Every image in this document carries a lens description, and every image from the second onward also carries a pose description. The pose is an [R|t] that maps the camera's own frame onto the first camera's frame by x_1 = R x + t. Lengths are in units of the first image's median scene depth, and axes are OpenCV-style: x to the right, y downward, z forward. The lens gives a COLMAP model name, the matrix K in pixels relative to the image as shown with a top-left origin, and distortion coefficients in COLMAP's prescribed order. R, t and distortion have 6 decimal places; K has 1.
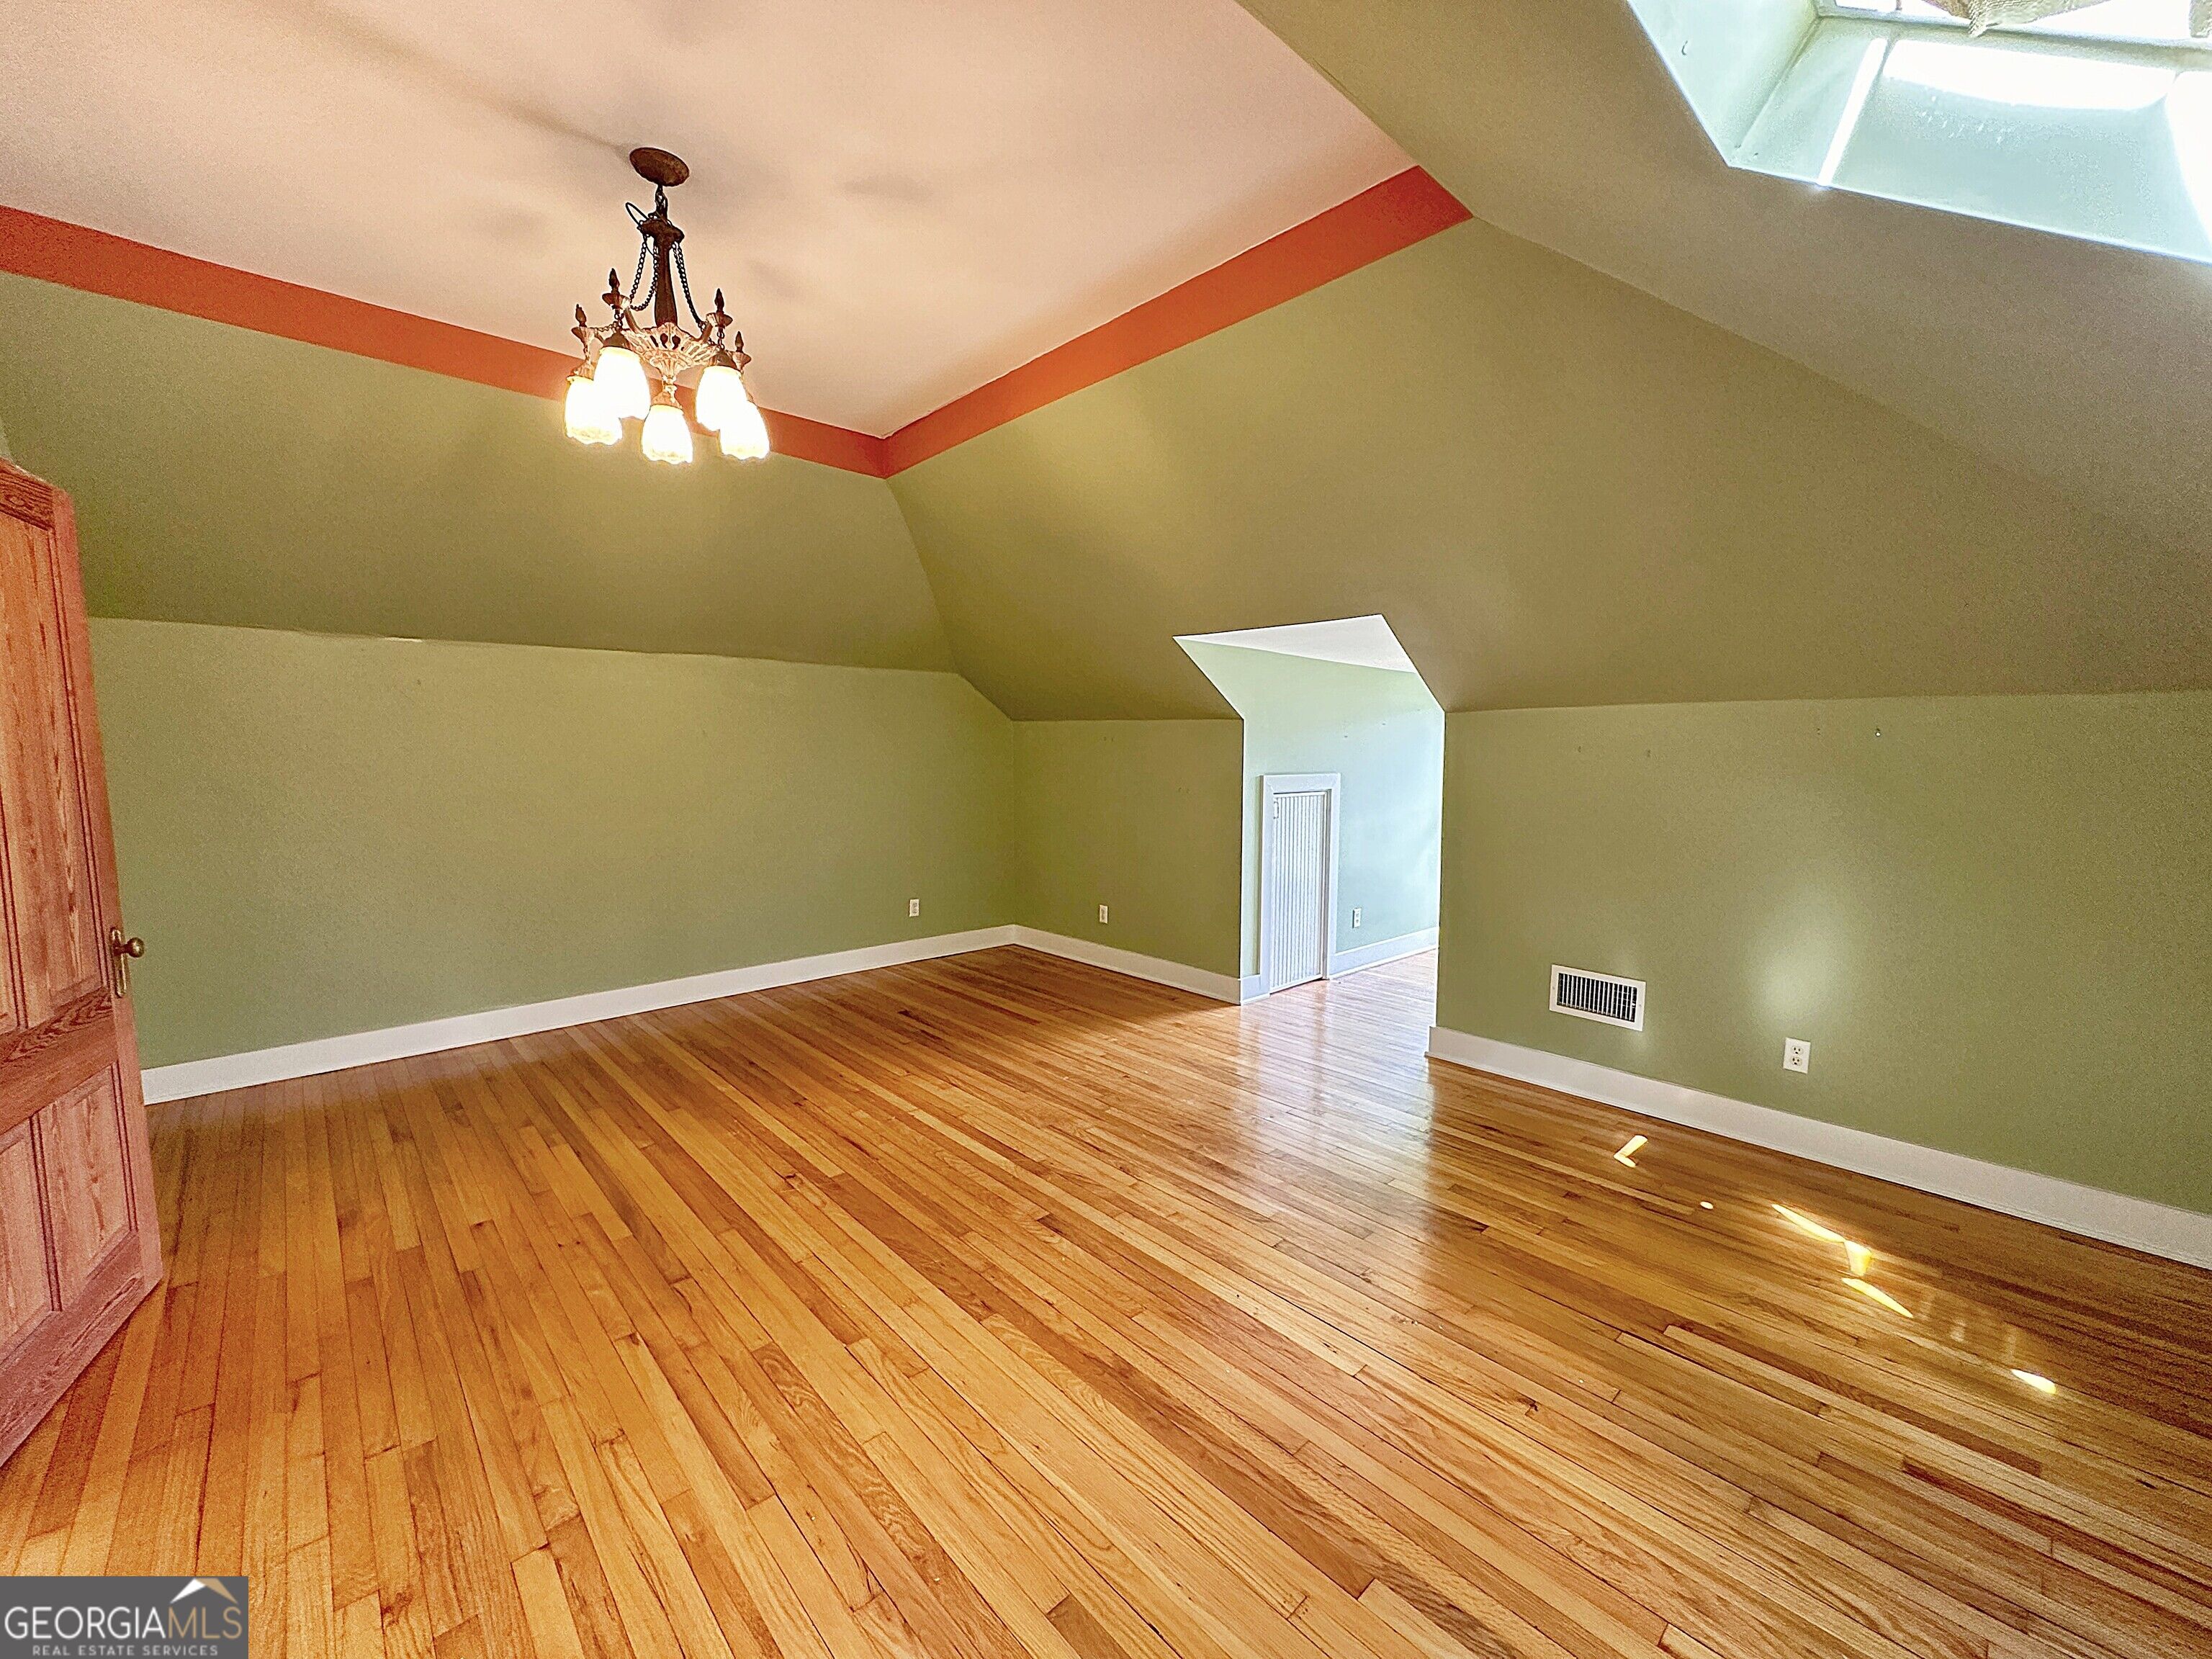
lens RADIAL K [[887.7, 0, 1104.5], [0, 887.7, 825.0], [0, 0, 1]] dist [-0.003466, 0.000239]
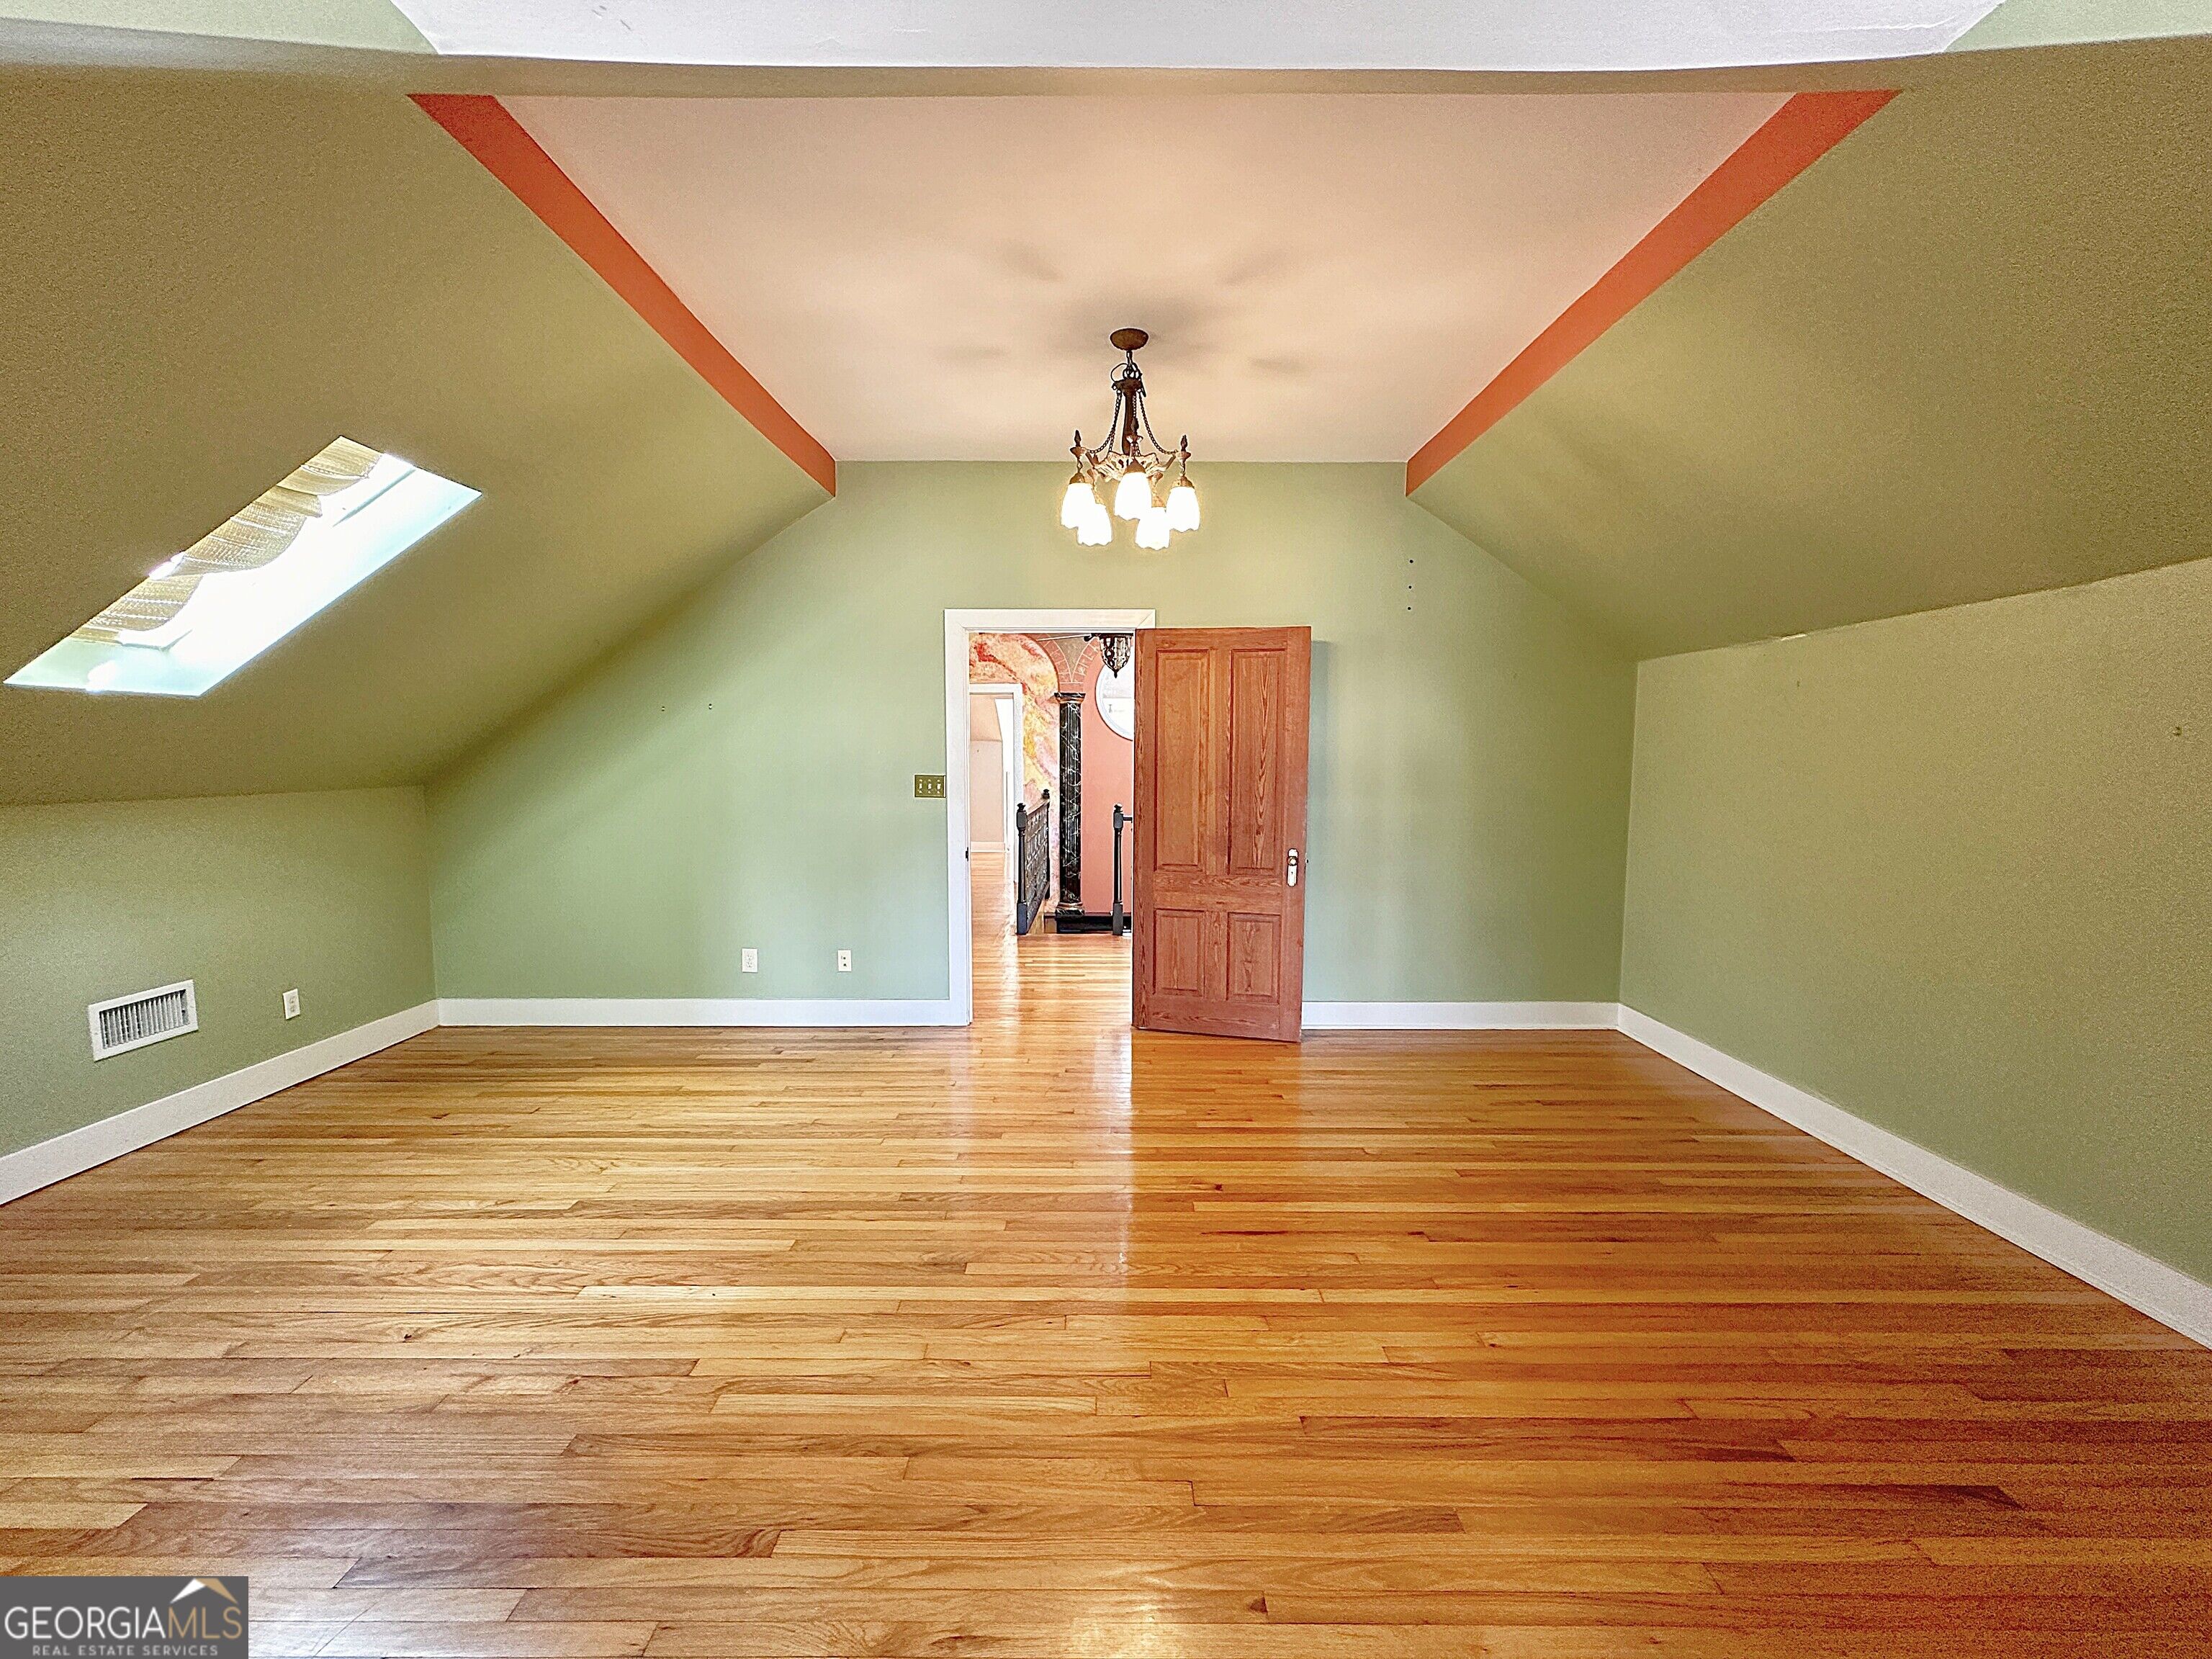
lens RADIAL K [[887.7, 0, 1104.5], [0, 887.7, 825.0], [0, 0, 1]] dist [-0.003466, 0.000239]
pose [[-0.678720, 0.058415, -0.732070, 0.397691], [-0.070139, 0.987119, 0.143795, -0.127841], [0.731040, 0.148943, -0.665880, 1.366024]]
